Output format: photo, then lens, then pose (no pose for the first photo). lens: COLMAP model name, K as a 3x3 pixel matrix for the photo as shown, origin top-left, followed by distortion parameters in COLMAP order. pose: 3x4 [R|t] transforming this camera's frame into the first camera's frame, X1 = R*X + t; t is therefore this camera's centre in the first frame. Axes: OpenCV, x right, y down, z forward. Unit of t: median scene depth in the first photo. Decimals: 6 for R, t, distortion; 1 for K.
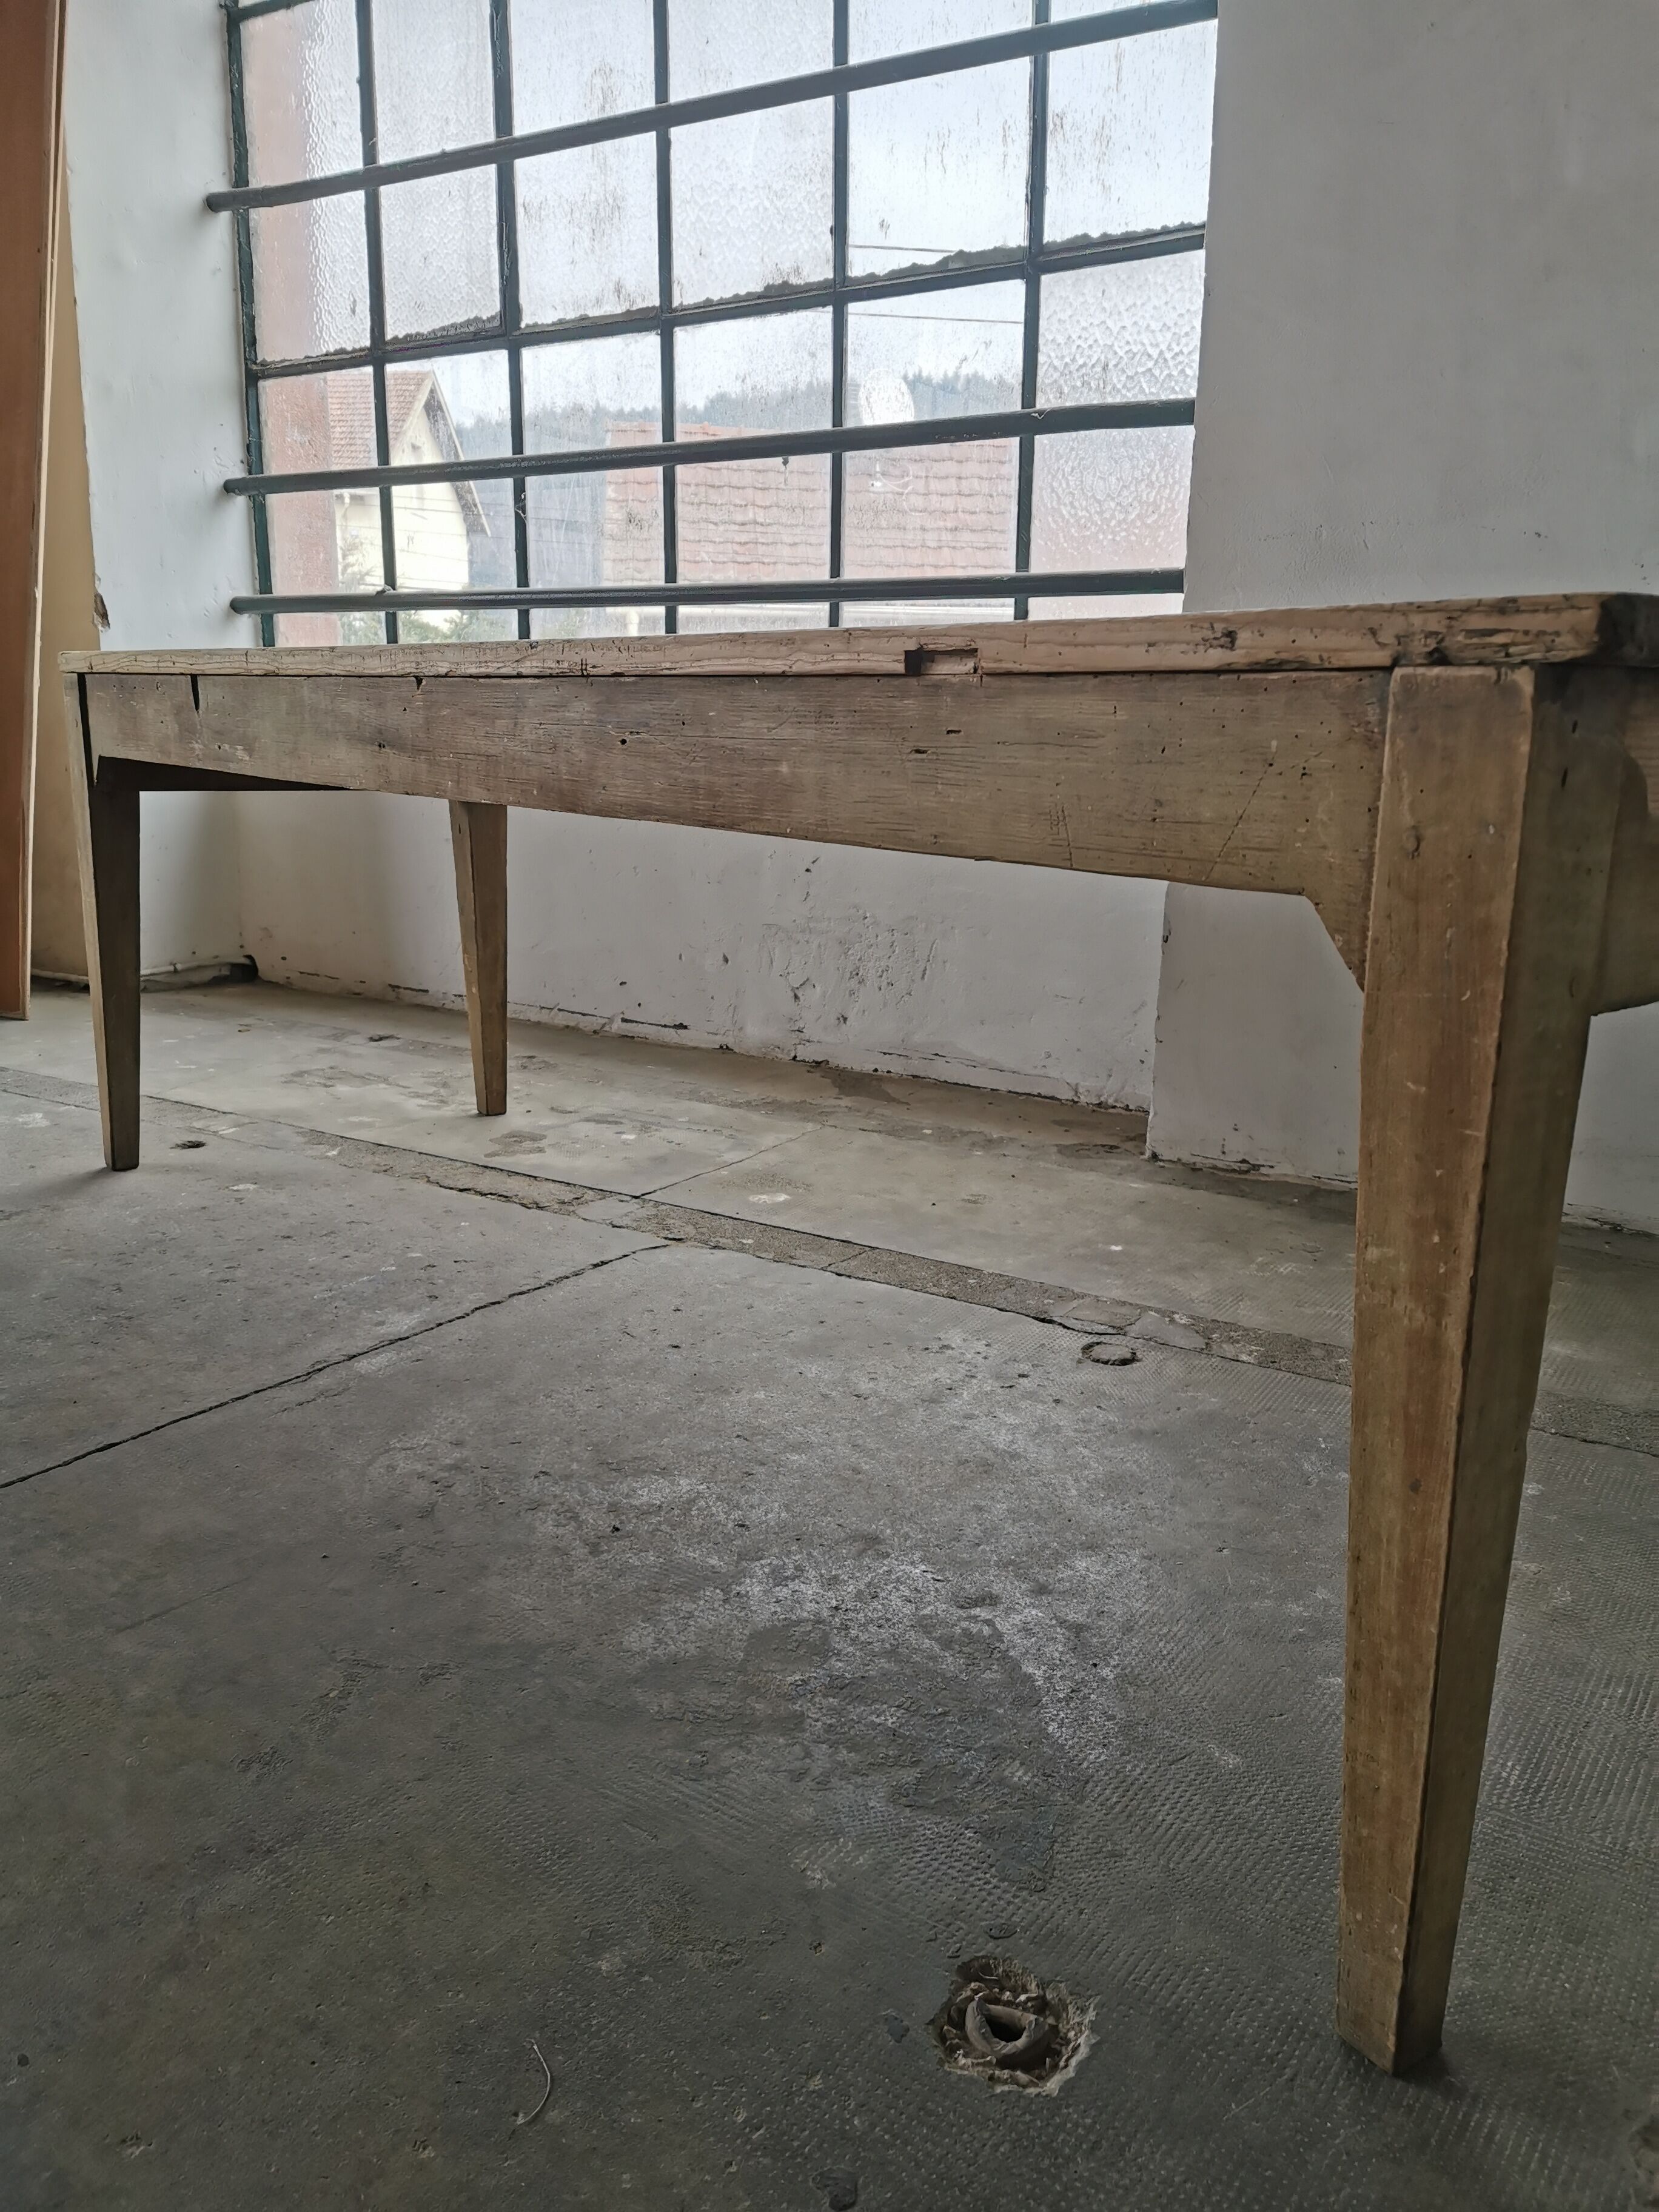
lens RADIAL K [[1688.2, 0, 828.8], [0, 1688.2, 1102.6], [0, 0, 1]] dist [0.076532, -0.104709]
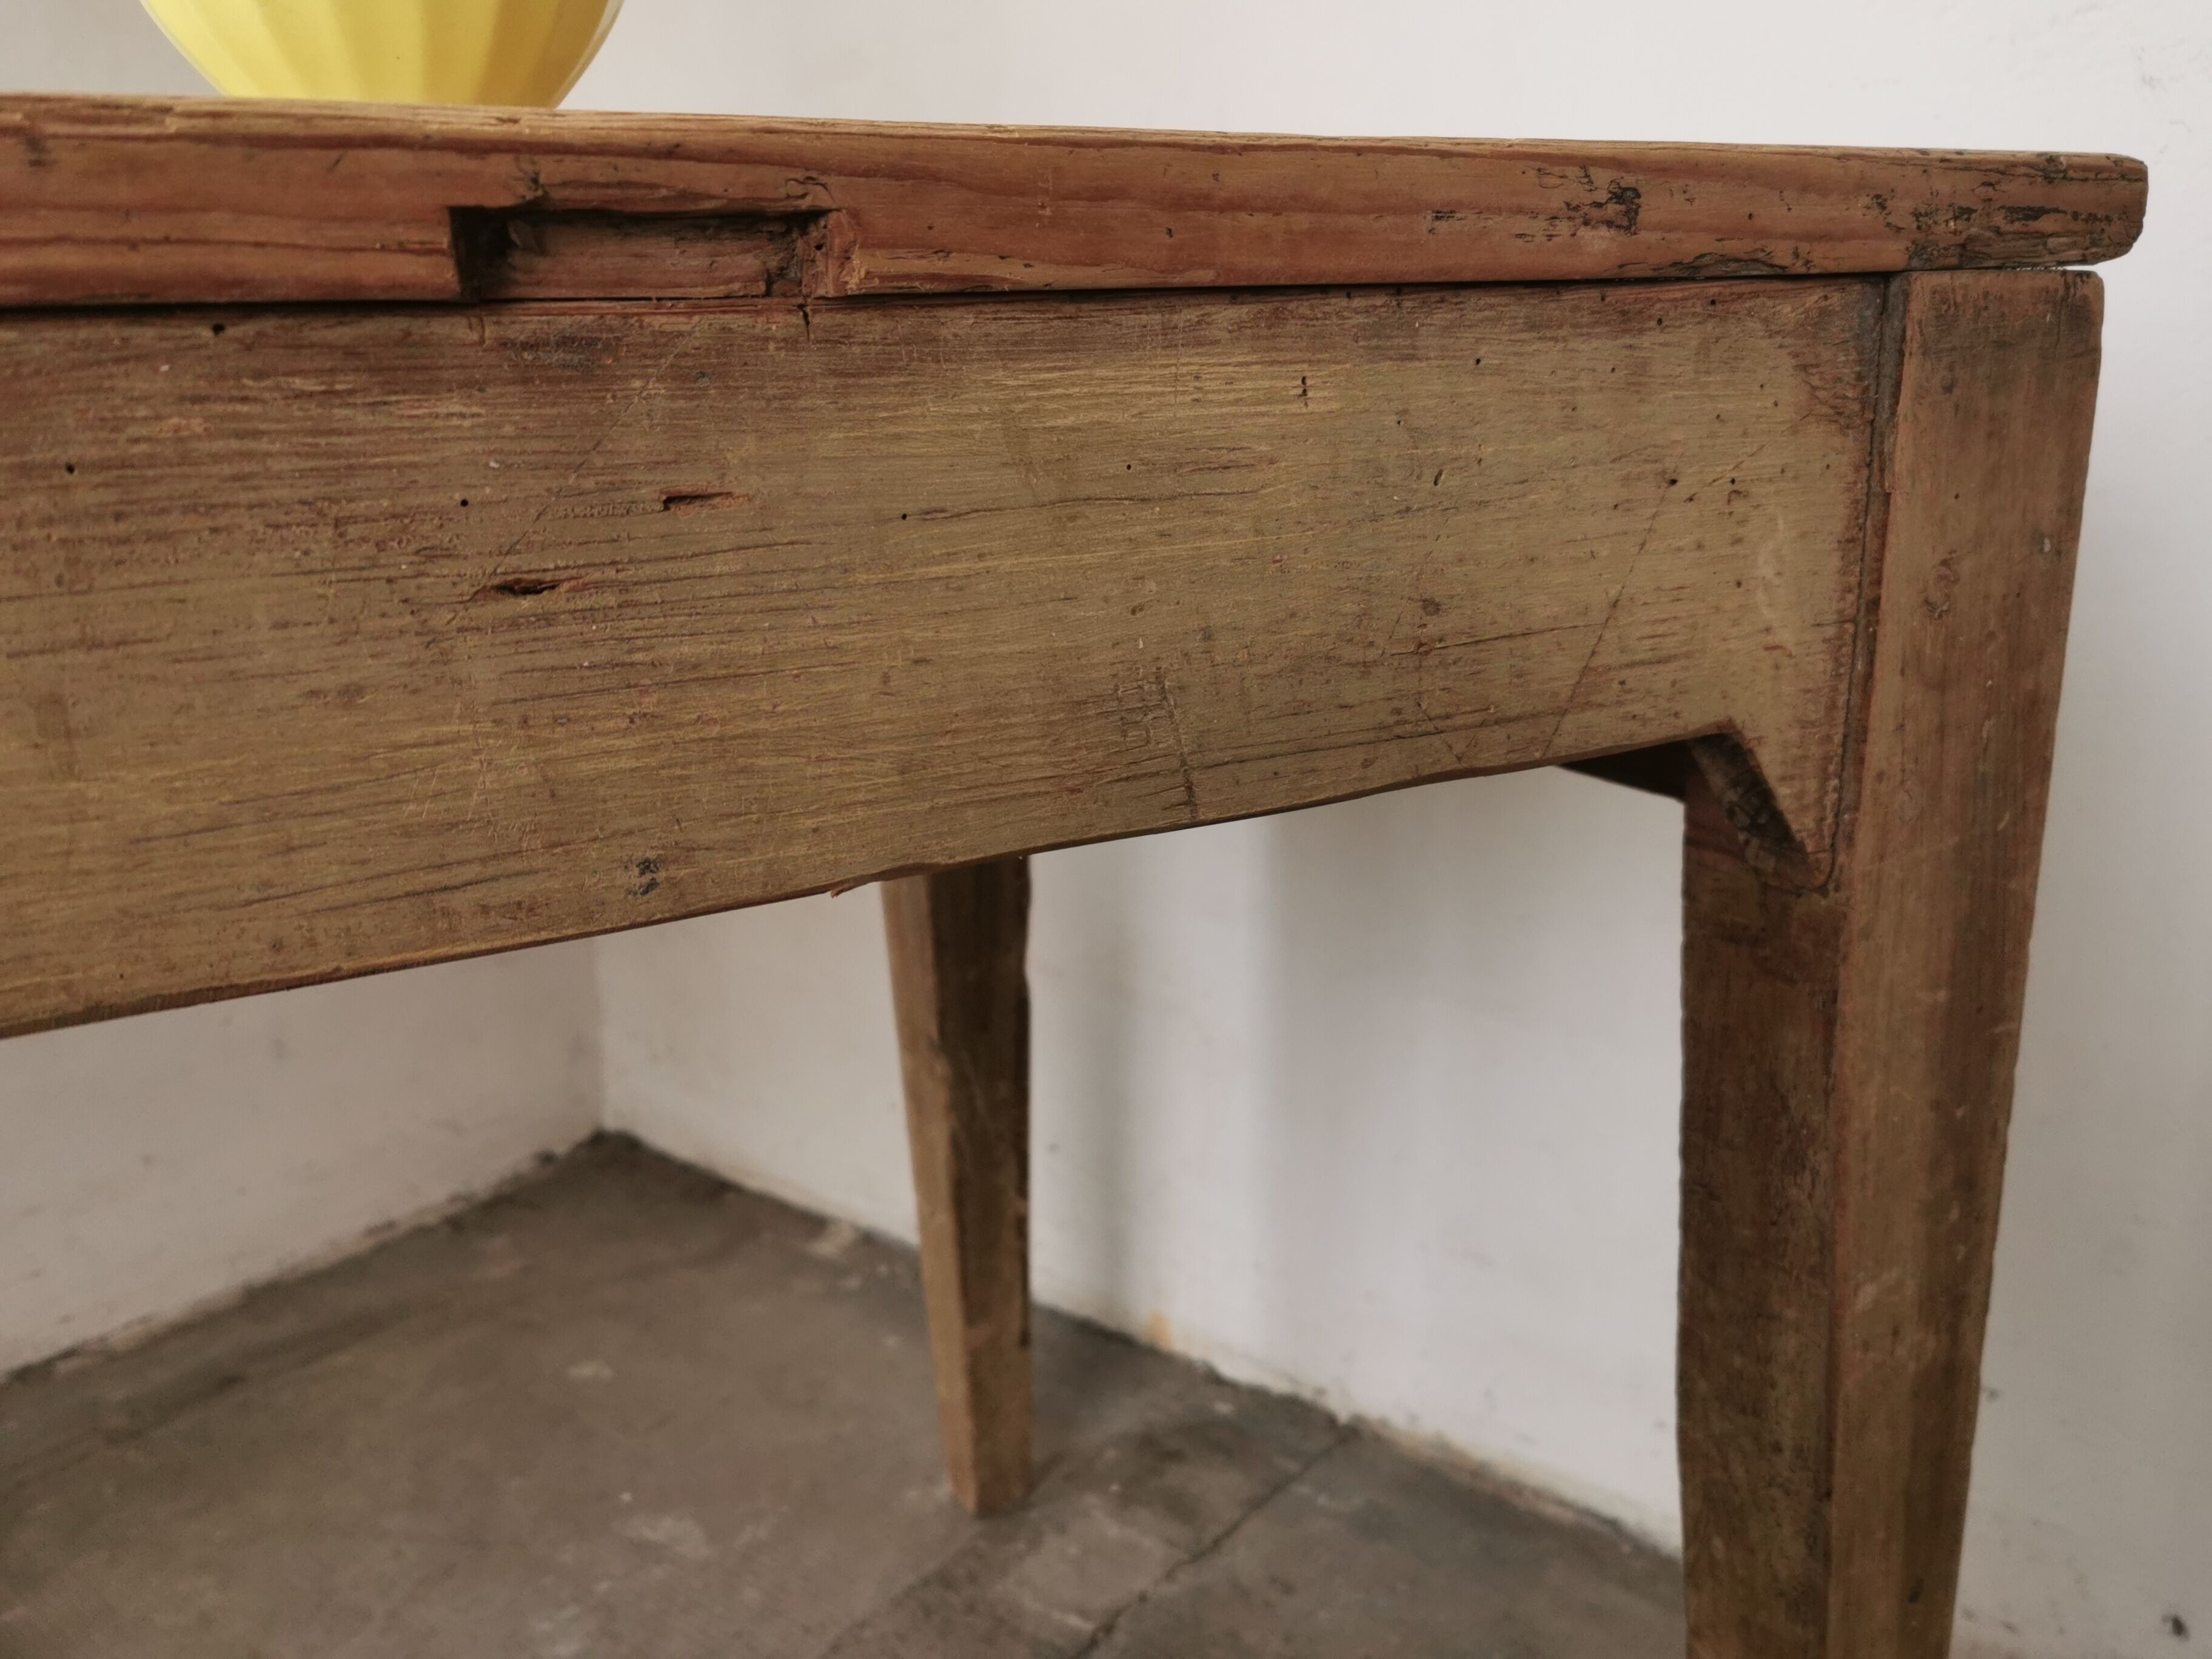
lens RADIAL K [[1958.3, 0, 1125.9], [0, 1958.3, 802.1], [0, 0, 1]] dist [0.052679, -0.083050]
pose [[0.123669, -0.264633, 0.956387, -0.314714], [0.244416, 0.942216, 0.229107, -0.292384], [-0.961752, 0.205423, 0.181203, 1.126296]]
